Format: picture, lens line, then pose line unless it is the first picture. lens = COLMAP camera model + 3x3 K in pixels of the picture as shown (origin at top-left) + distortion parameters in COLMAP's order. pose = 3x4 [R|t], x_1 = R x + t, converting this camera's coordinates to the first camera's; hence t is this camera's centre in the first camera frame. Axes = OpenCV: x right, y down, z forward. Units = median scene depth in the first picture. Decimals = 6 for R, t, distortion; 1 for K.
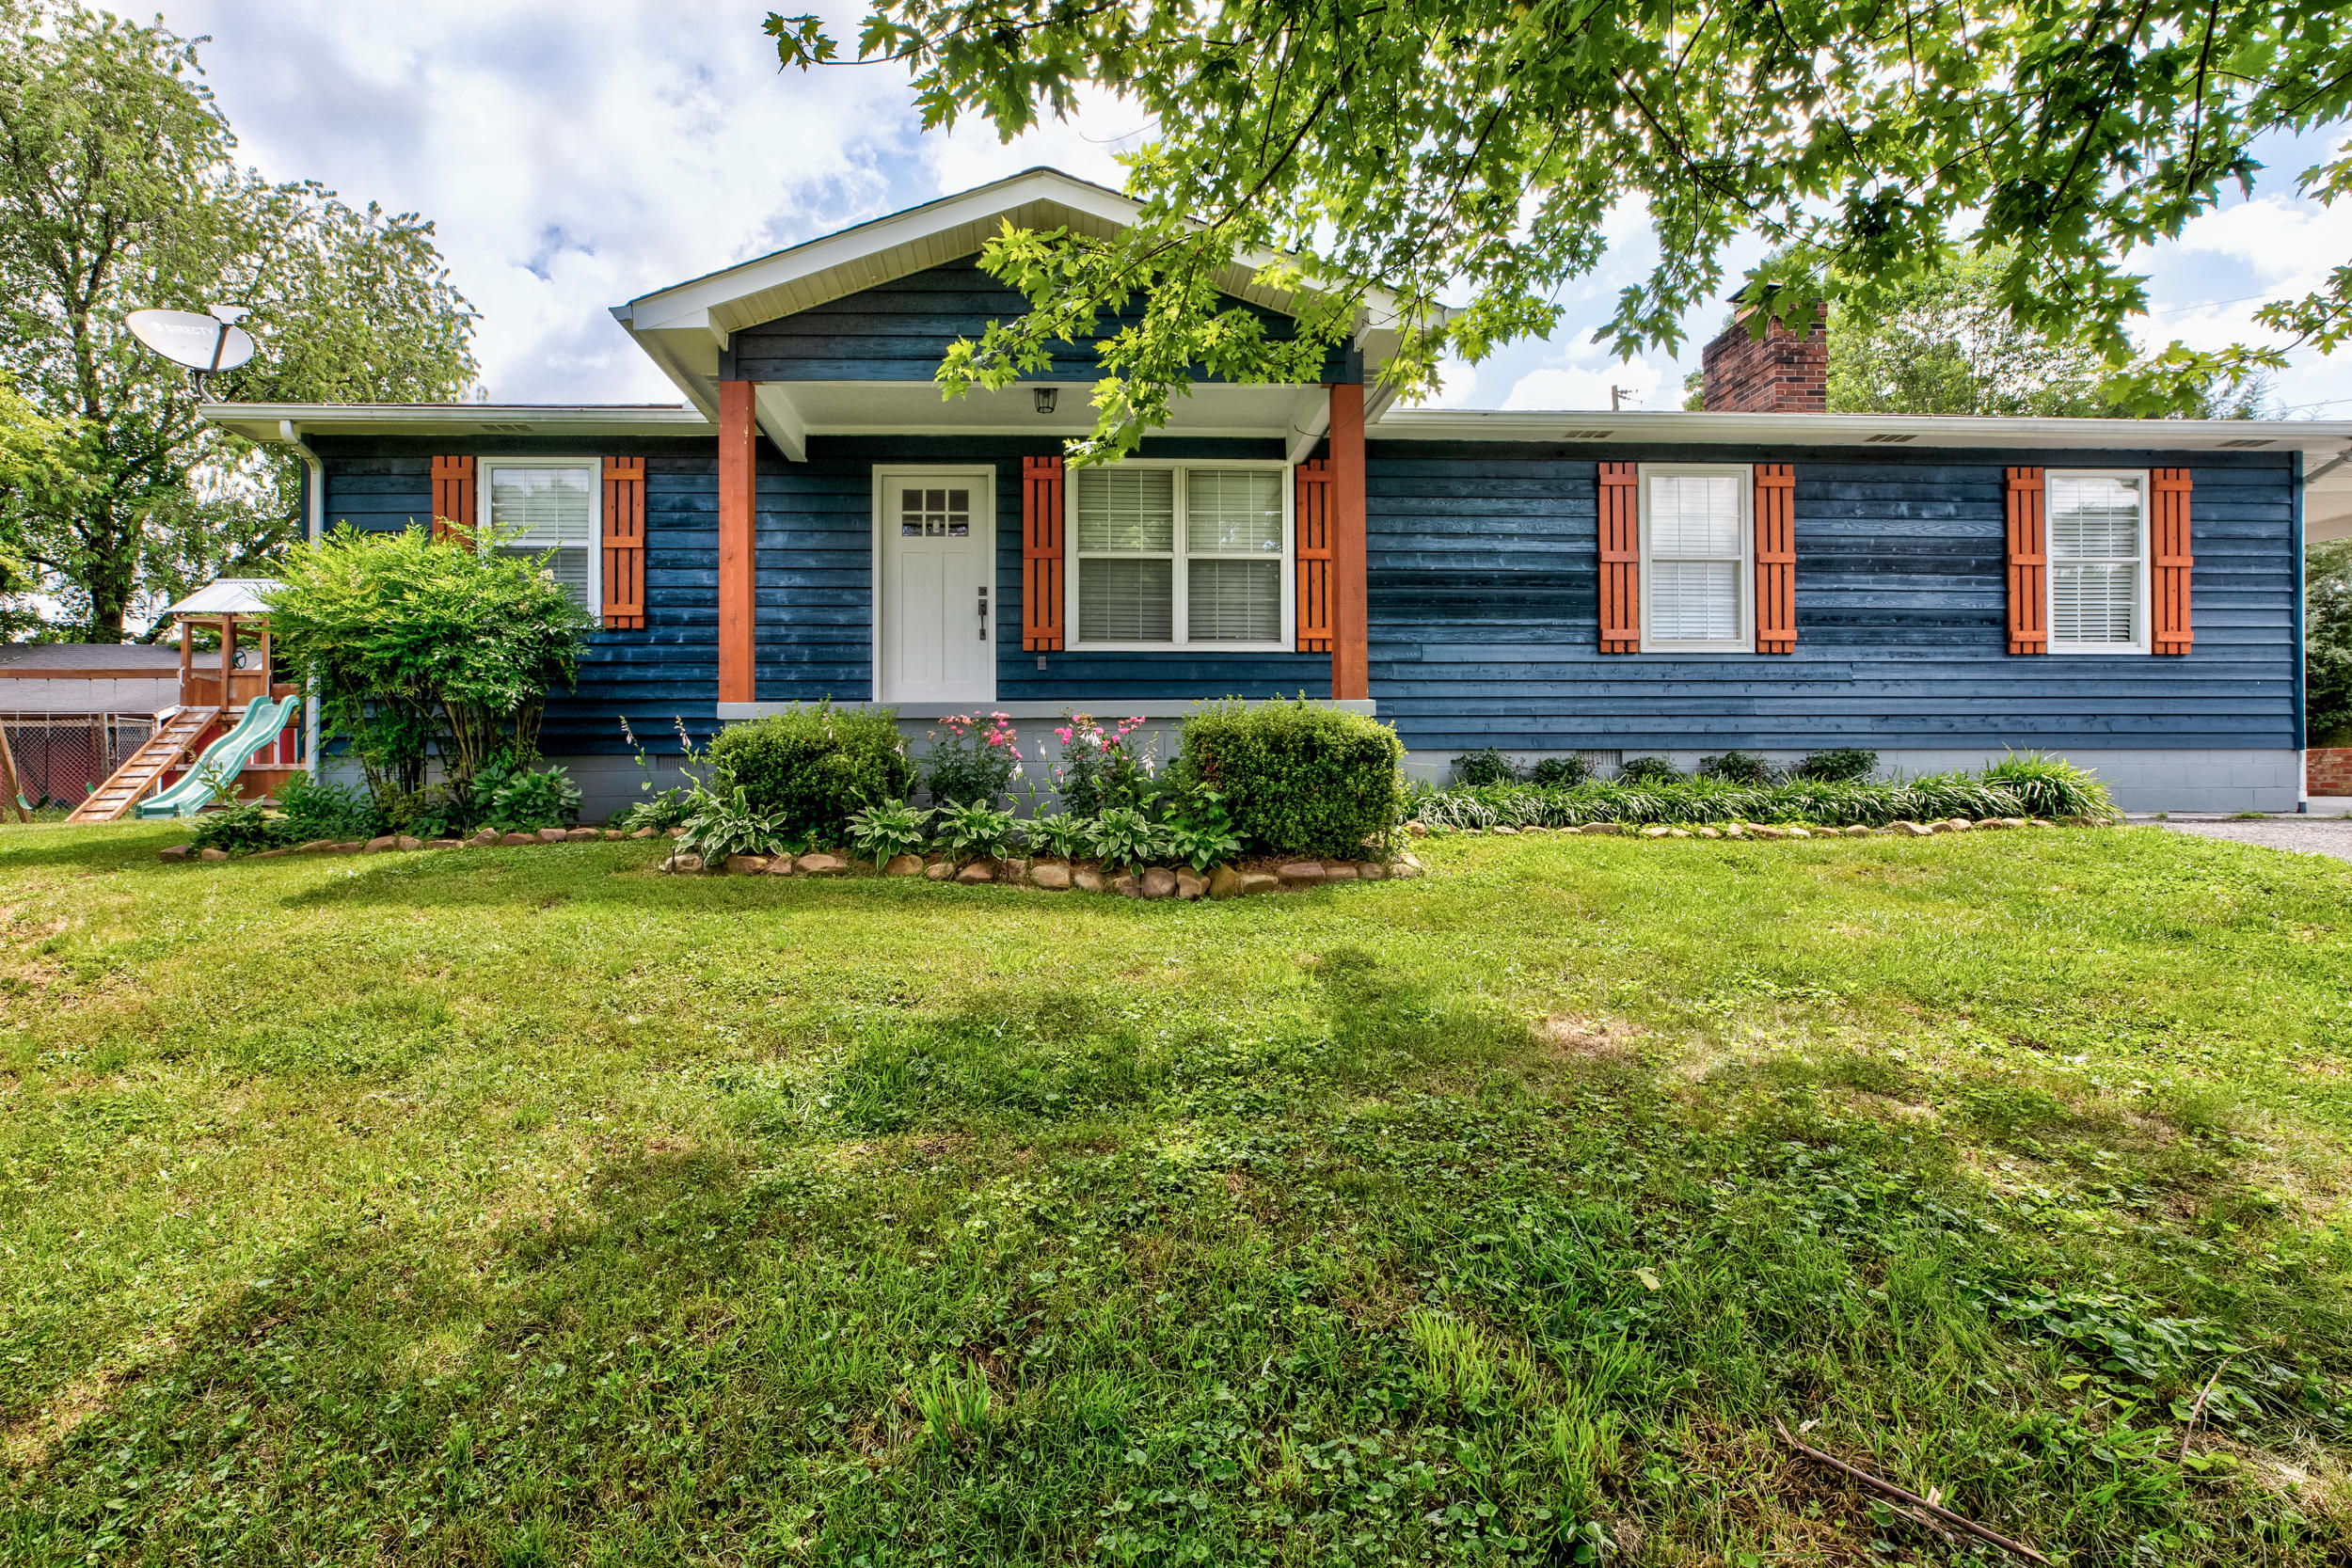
lens RADIAL K [[1124.5, 0, 1158.1], [0, 1124.5, 792.4], [0, 0, 1]] dist [0.002638, -0.000827]
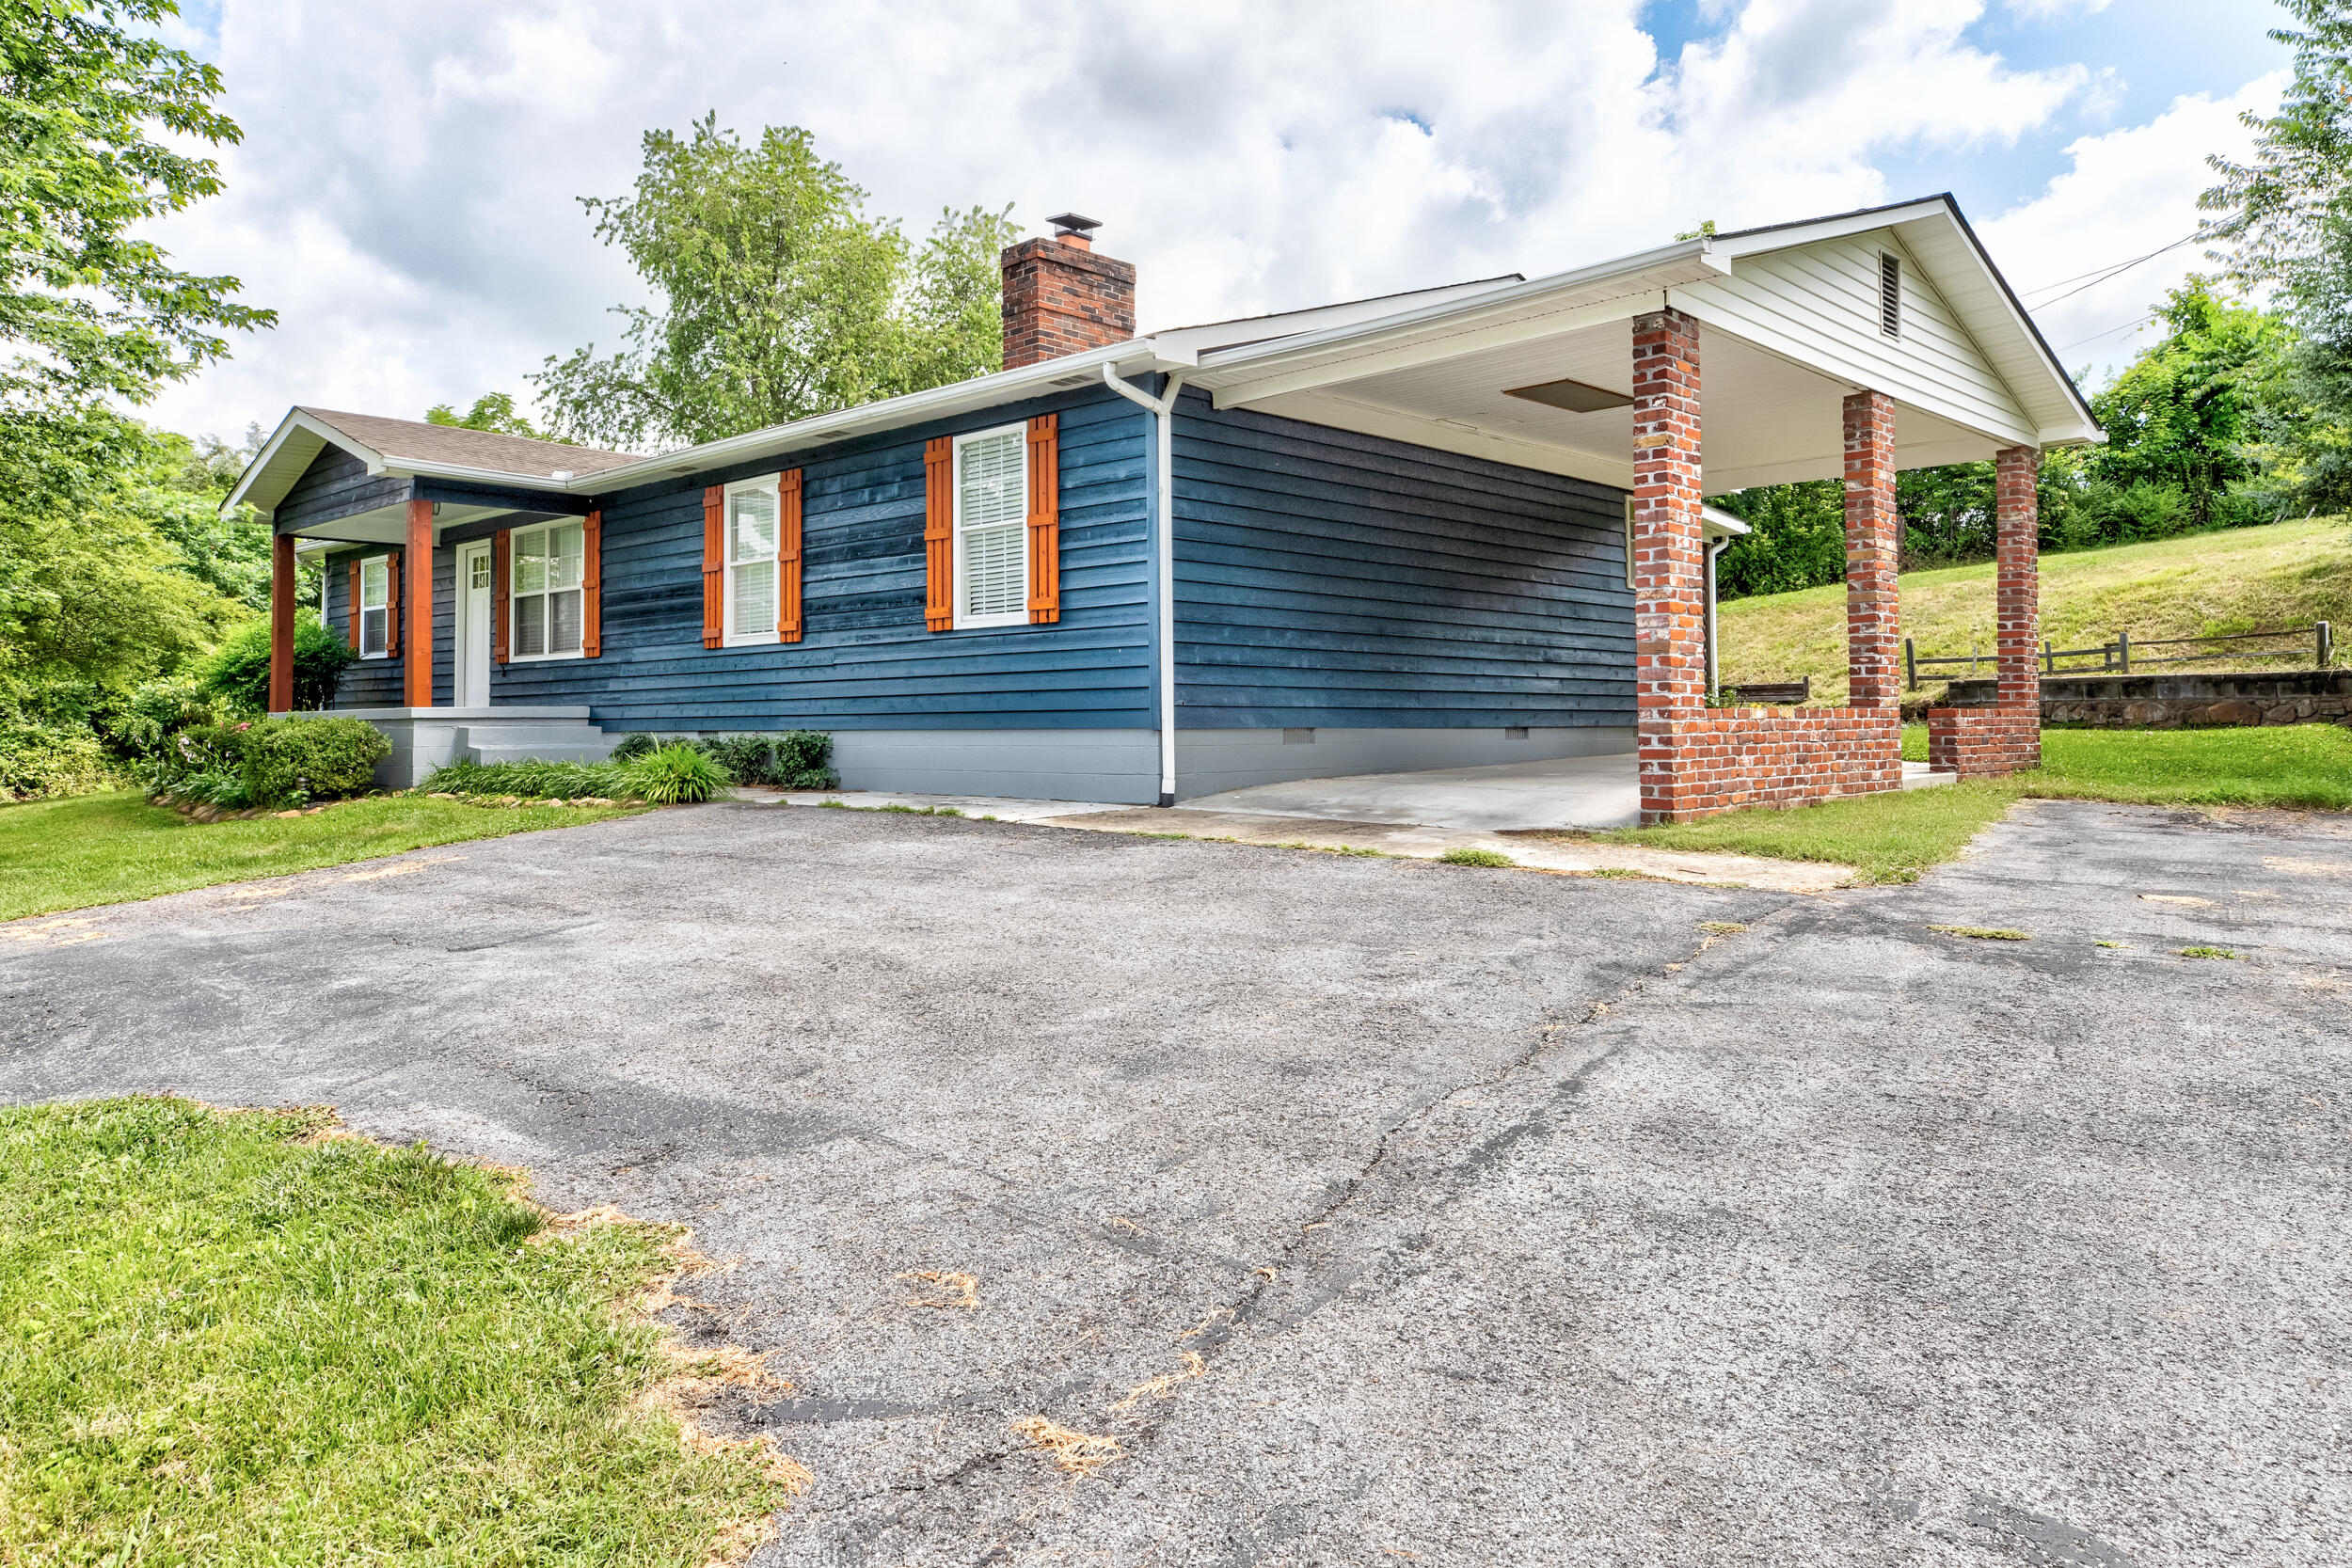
lens RADIAL K [[1623.5, 0, 1172.4], [0, 1623.5, 774.9], [0, 0, 1]] dist [-0.000669, -0.001612]
pose [[0.681495, 0.019646, -0.731559, 1.957222], [0.002170, 0.999581, 0.028866, -0.039459], [0.731820, -0.021259, 0.681167, 0.191732]]
